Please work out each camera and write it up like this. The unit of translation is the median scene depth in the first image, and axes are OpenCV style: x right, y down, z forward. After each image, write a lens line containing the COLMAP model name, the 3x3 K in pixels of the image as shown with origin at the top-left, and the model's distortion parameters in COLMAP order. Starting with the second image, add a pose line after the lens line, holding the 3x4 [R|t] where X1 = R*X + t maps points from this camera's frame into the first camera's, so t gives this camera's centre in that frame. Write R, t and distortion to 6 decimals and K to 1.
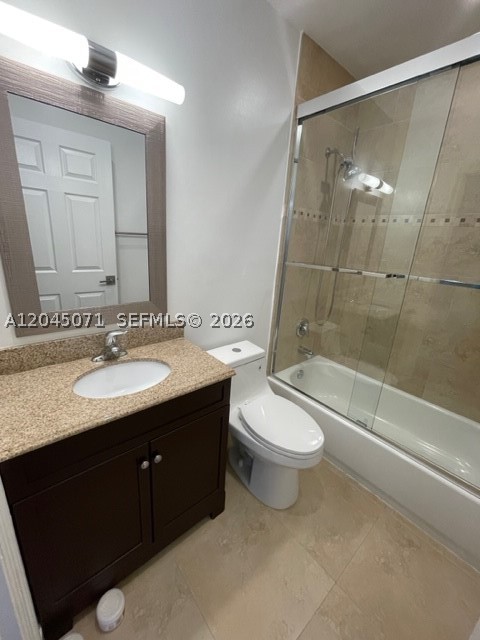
lens RADIAL K [[260.0, 0, 239.4], [0, 260.0, 318.8], [0, 0, 1]] dist [-0.002202, 0.000306]
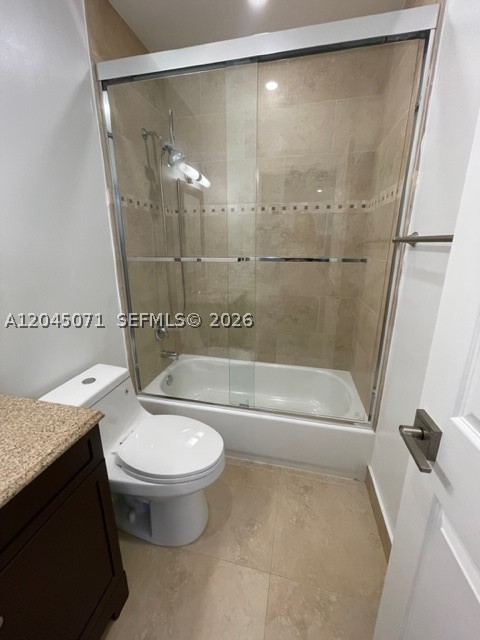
lens RADIAL K [[260.0, 0, 239.2], [0, 260.0, 316.8], [0, 0, 1]] dist [-0.002202, 0.000306]
pose [[0.803164, -0.220835, 0.553317, -0.034225], [0.223985, 0.972552, 0.063032, -0.007657], [-0.552049, 0.073309, 0.830583, 0.126547]]
